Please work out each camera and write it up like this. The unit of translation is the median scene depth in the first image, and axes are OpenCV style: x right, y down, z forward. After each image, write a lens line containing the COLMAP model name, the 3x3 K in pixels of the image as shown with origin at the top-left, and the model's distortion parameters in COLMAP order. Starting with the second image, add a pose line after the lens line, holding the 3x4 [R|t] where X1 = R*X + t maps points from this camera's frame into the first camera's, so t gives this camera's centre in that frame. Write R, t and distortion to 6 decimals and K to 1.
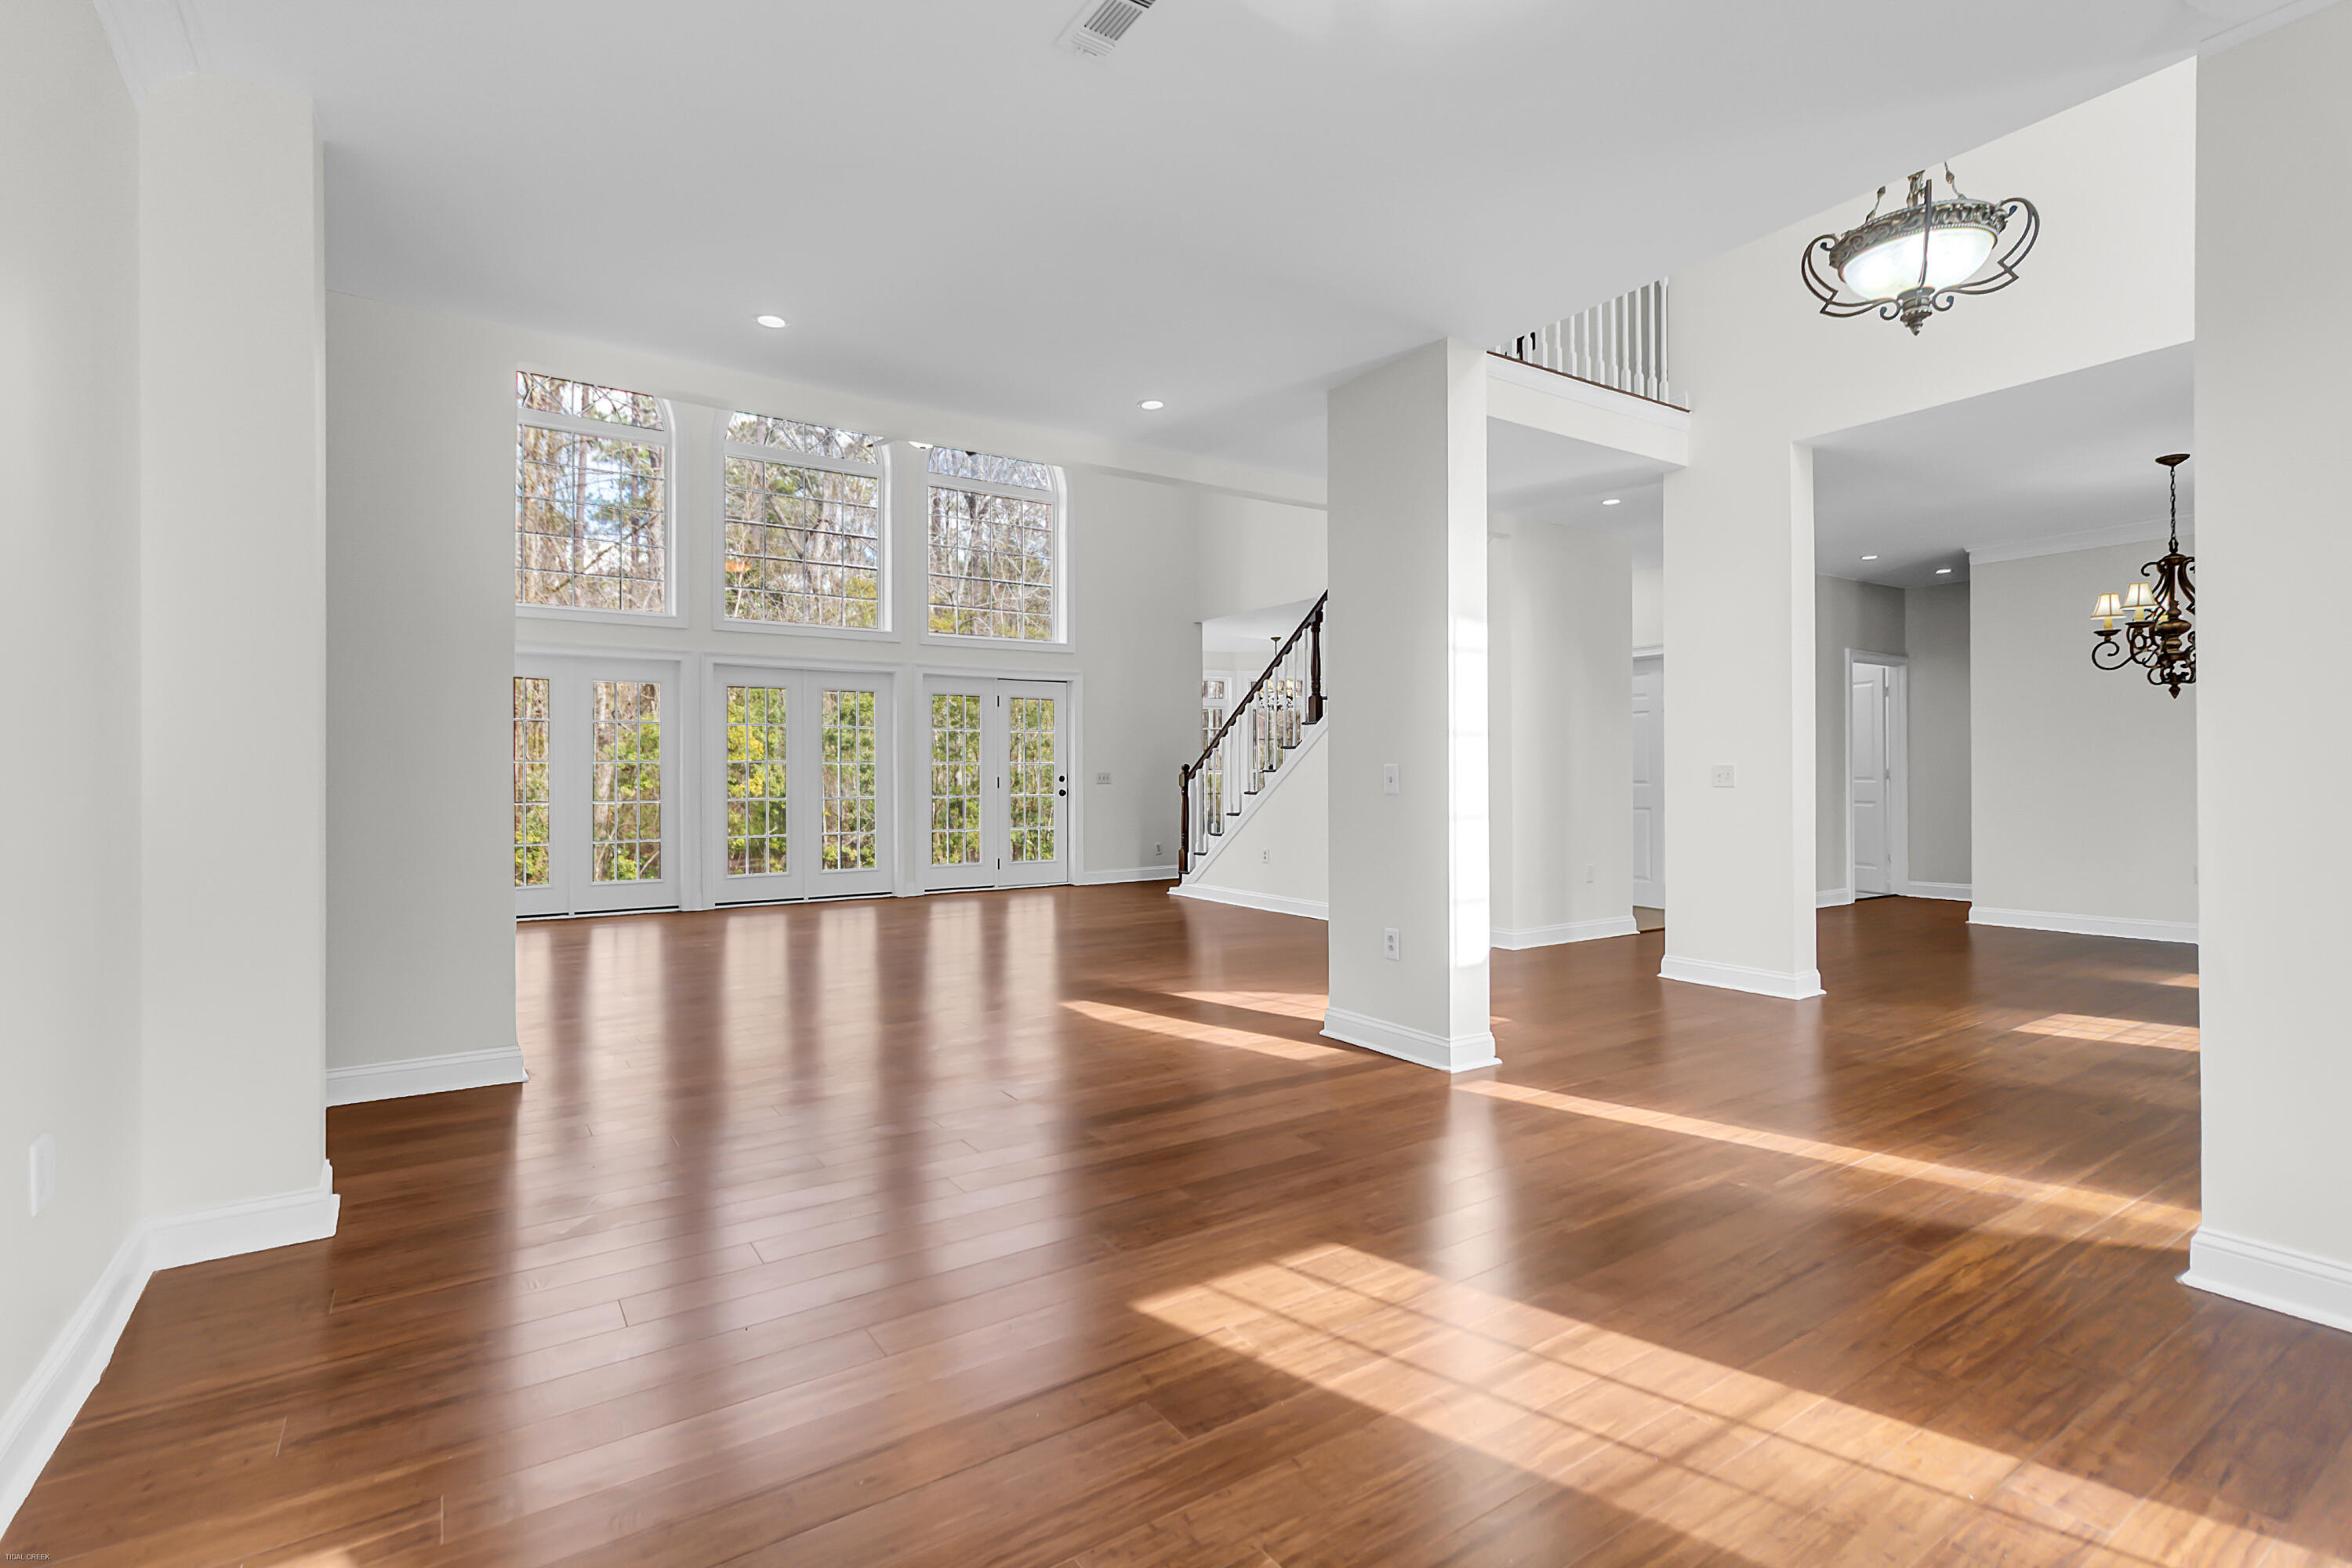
lens RADIAL K [[1094.9, 0, 1186.6], [0, 1094.9, 772.9], [0, 0, 1]] dist [0.000512, 0.000327]
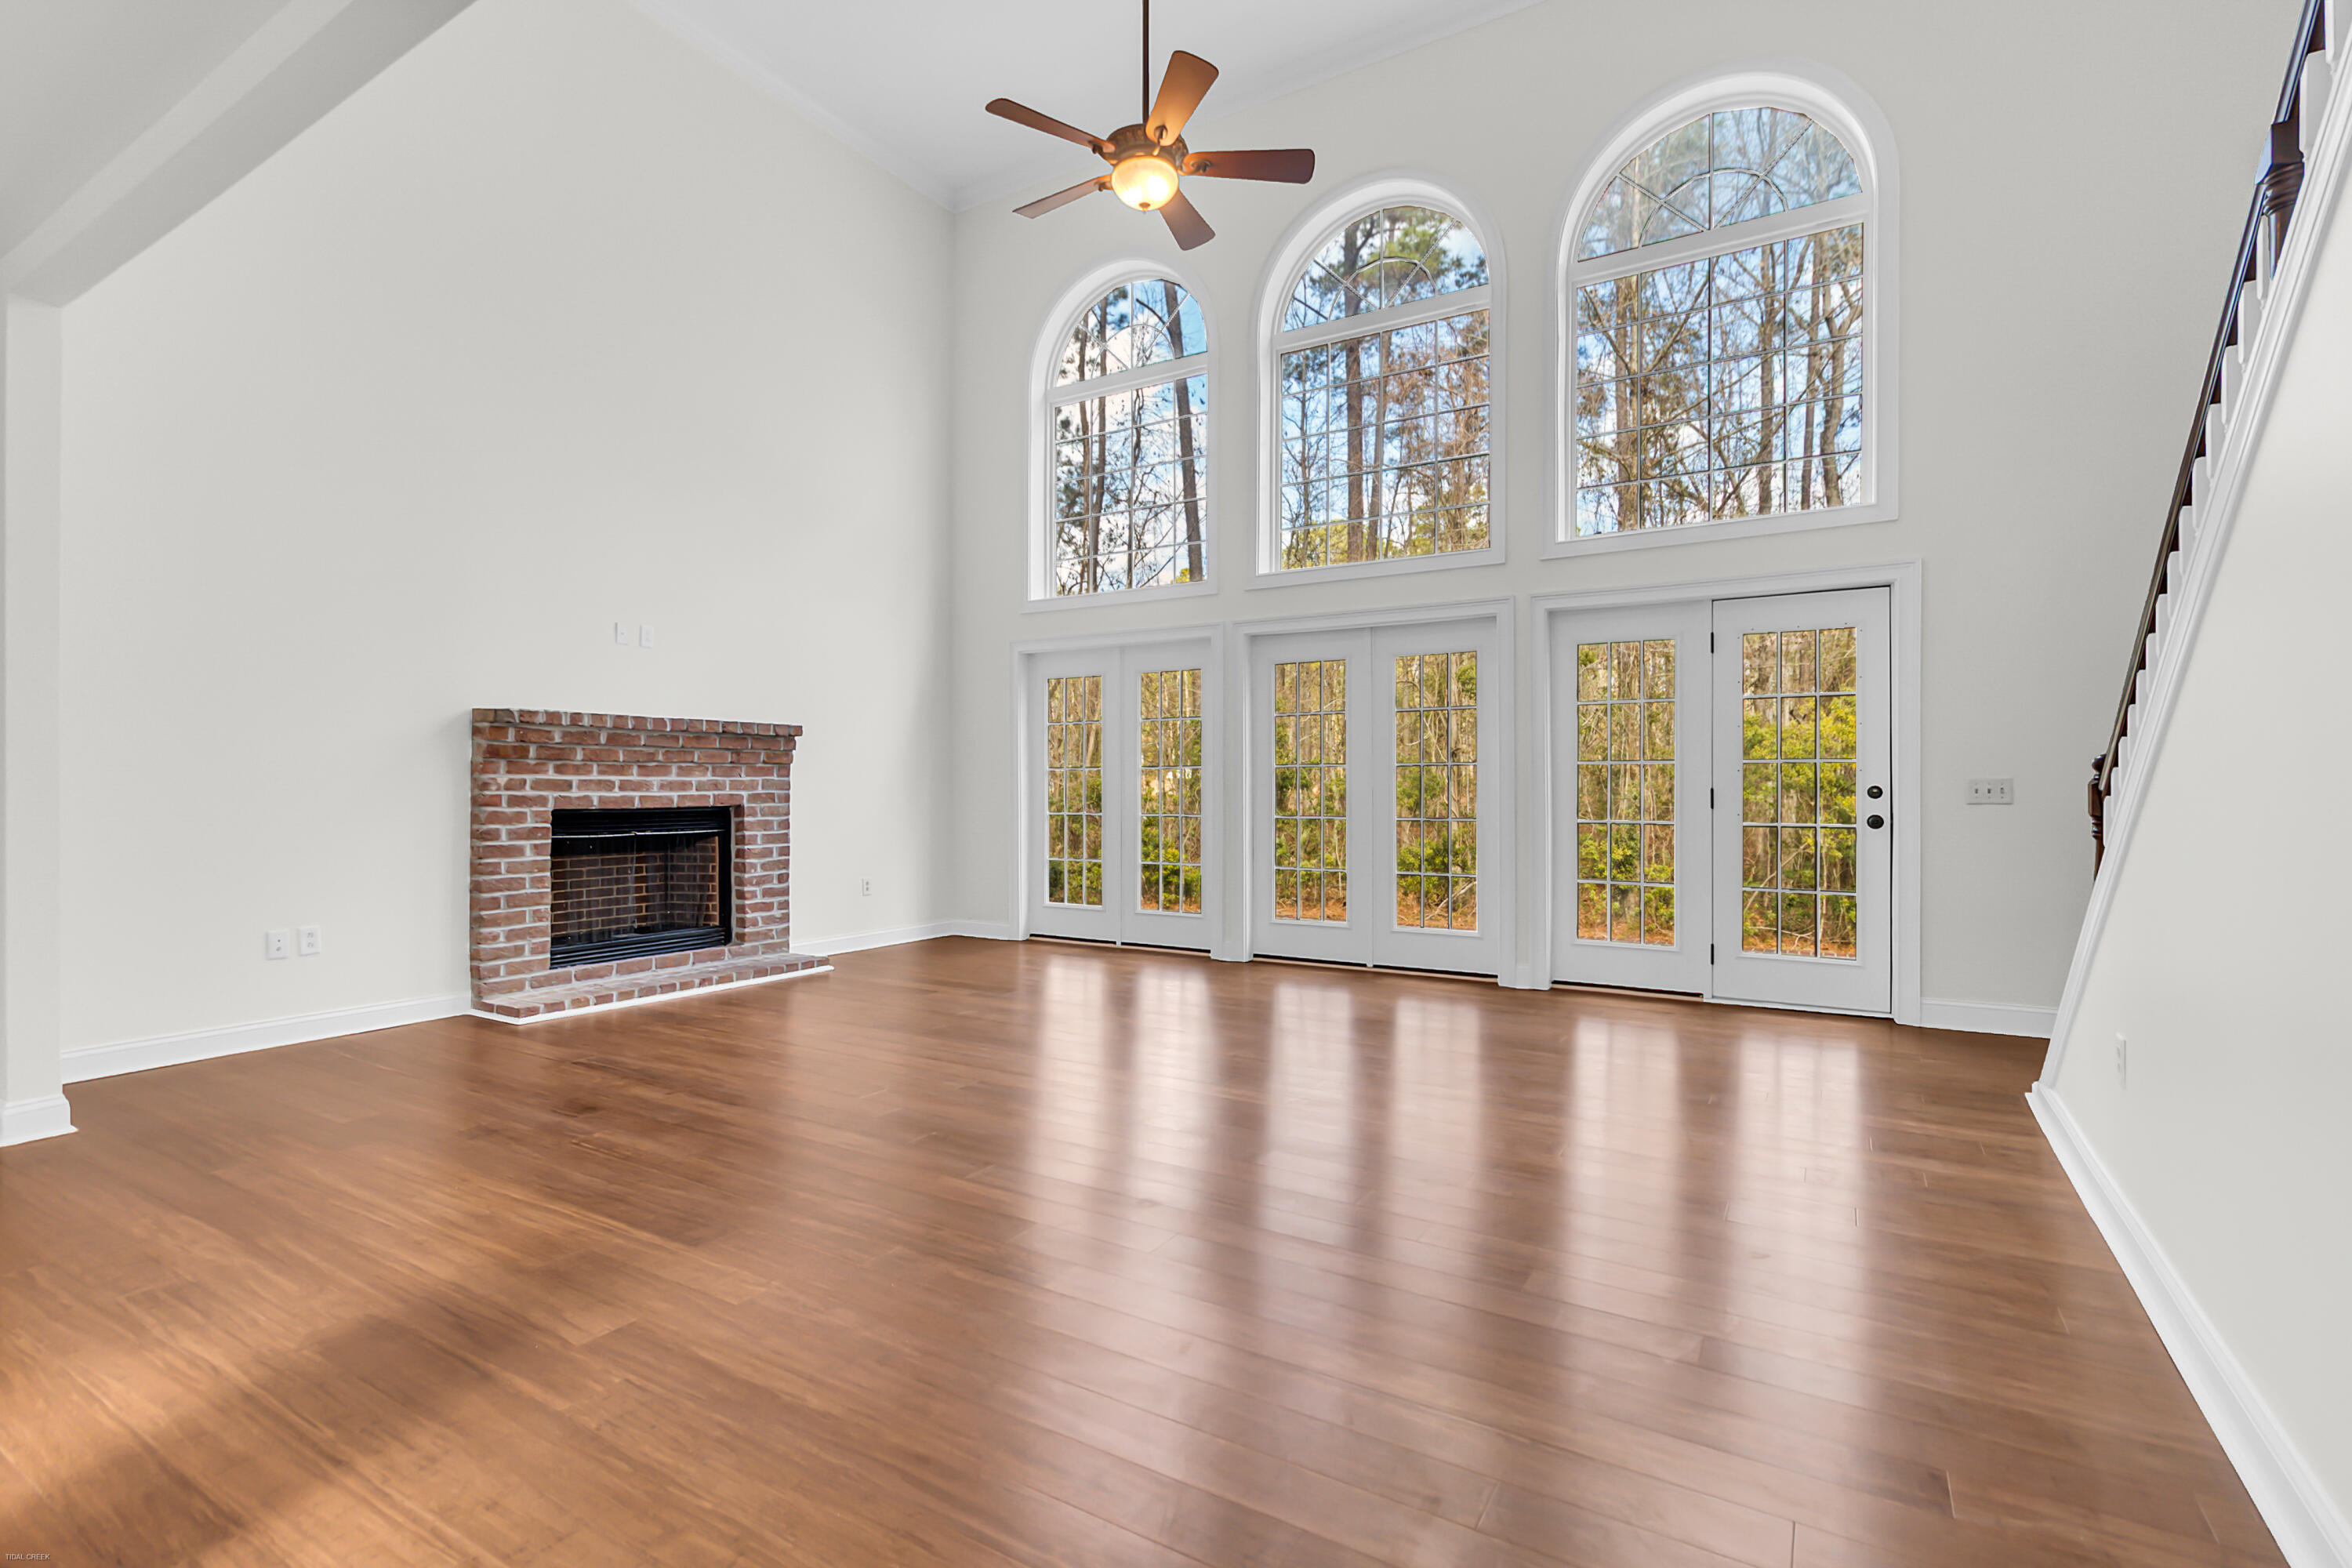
lens RADIAL K [[1094.9, 0, 1170.9], [0, 1094.9, 785.9], [0, 0, 1]] dist [0.000512, 0.000327]
pose [[0.417673, 0.001342, -0.908597, 0.202385], [0.000210, 0.999999, 0.001574, 0.001966], [0.908598, -0.000848, 0.417672, 0.565475]]
